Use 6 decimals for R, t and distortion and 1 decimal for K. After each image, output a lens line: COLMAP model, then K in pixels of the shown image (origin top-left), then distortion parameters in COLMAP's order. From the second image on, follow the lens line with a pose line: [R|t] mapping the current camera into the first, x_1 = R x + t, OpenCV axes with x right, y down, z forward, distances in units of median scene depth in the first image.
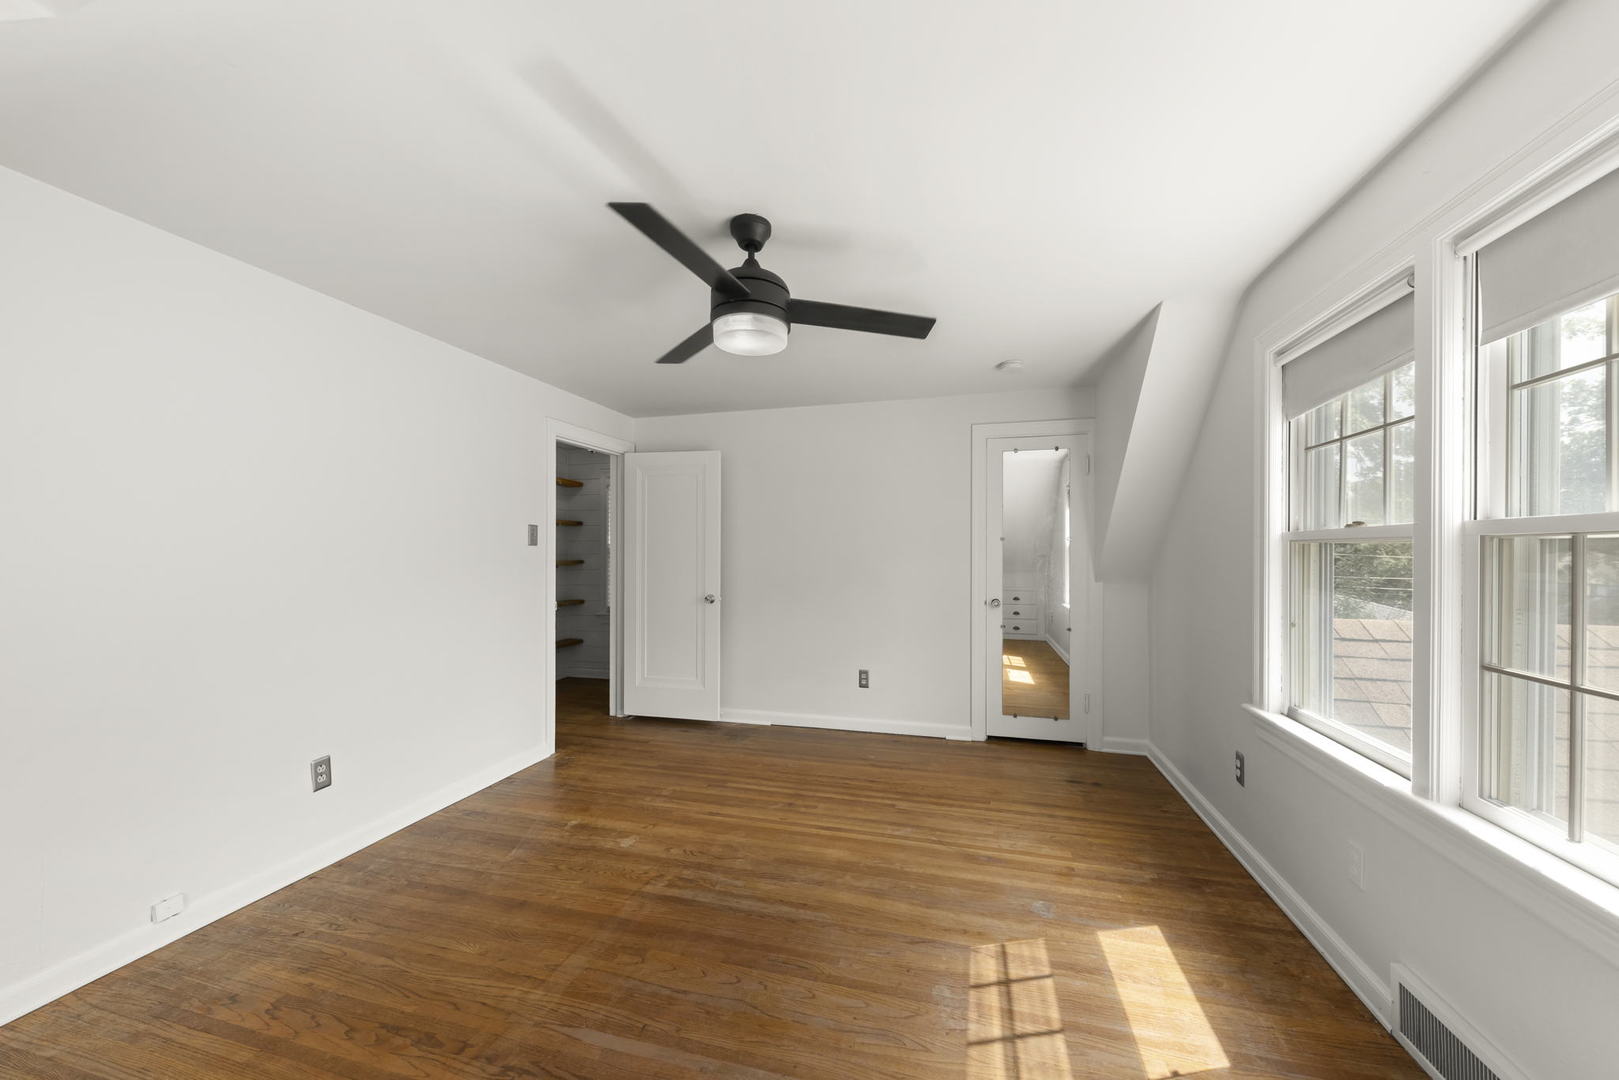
lens RADIAL K [[567.6, 0, 802.8], [0, 567.6, 546.2], [0, 0, 1]] dist [0.000371, -0.000019]
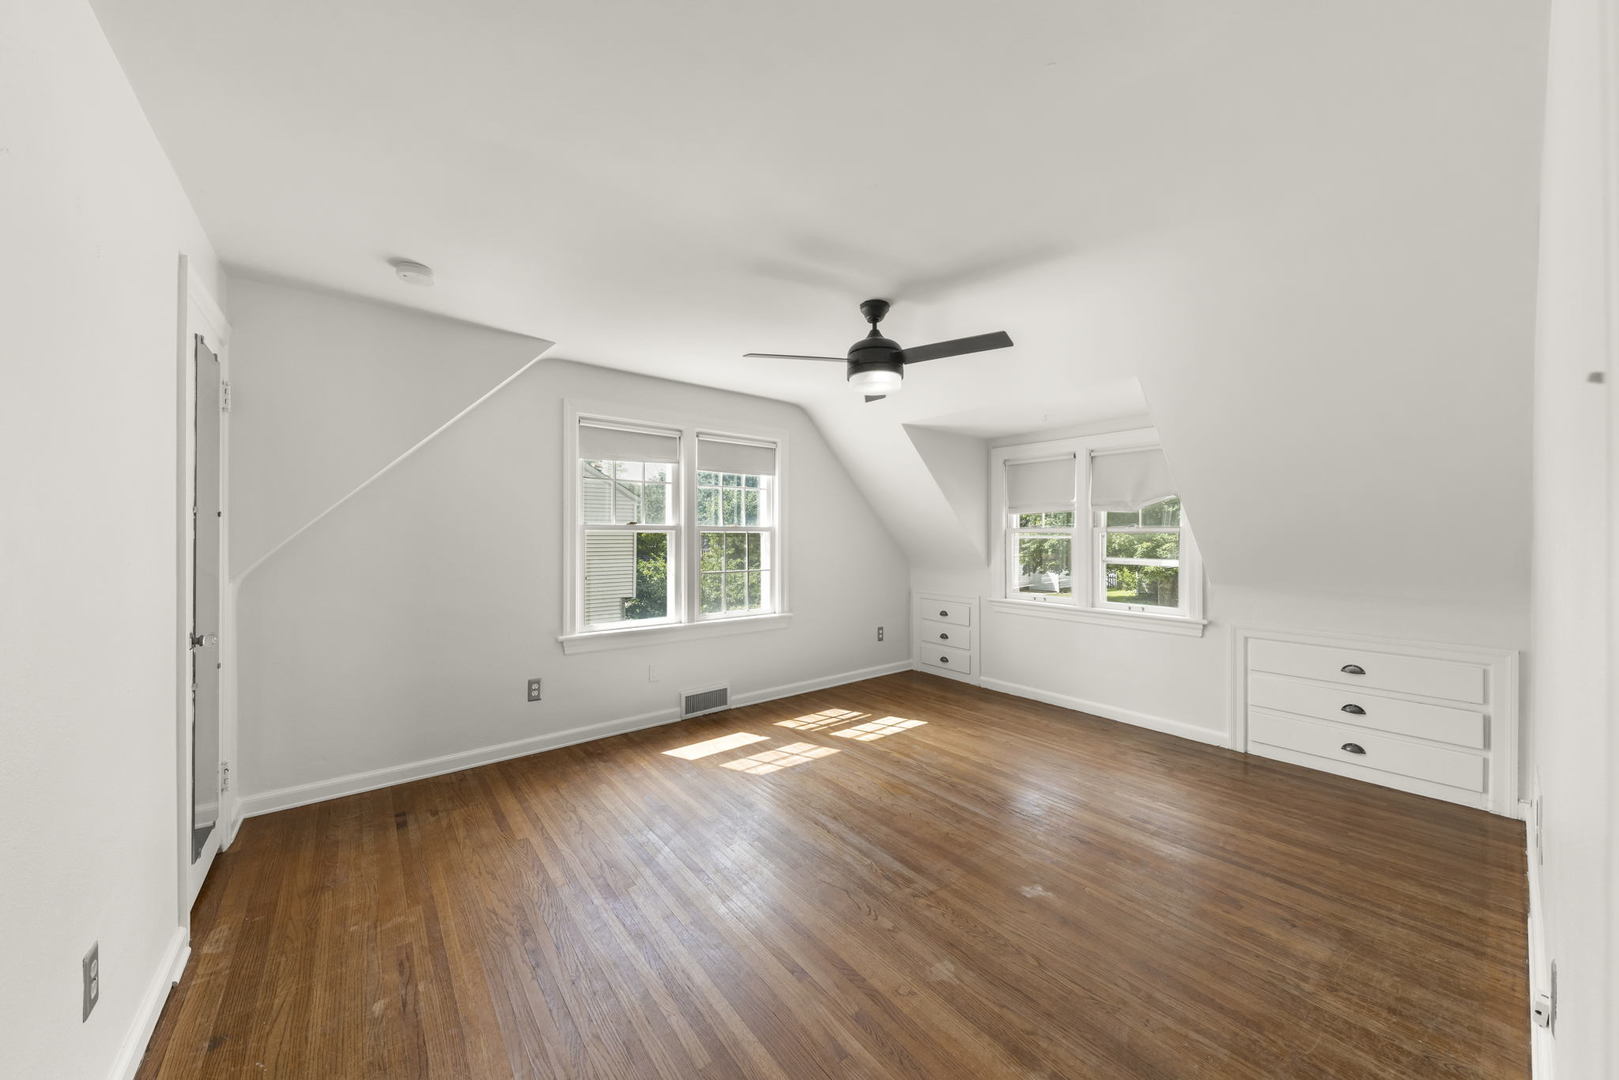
lens RADIAL K [[567.6, 0, 802.8], [0, 567.6, 546.2], [0, 0, 1]] dist [0.000371, -0.000019]
pose [[-0.810295, -0.009658, 0.585942, -0.691179], [-0.001912, 0.999902, 0.013837, 0.010468], [-0.586019, 0.010092, -0.810235, 2.006550]]
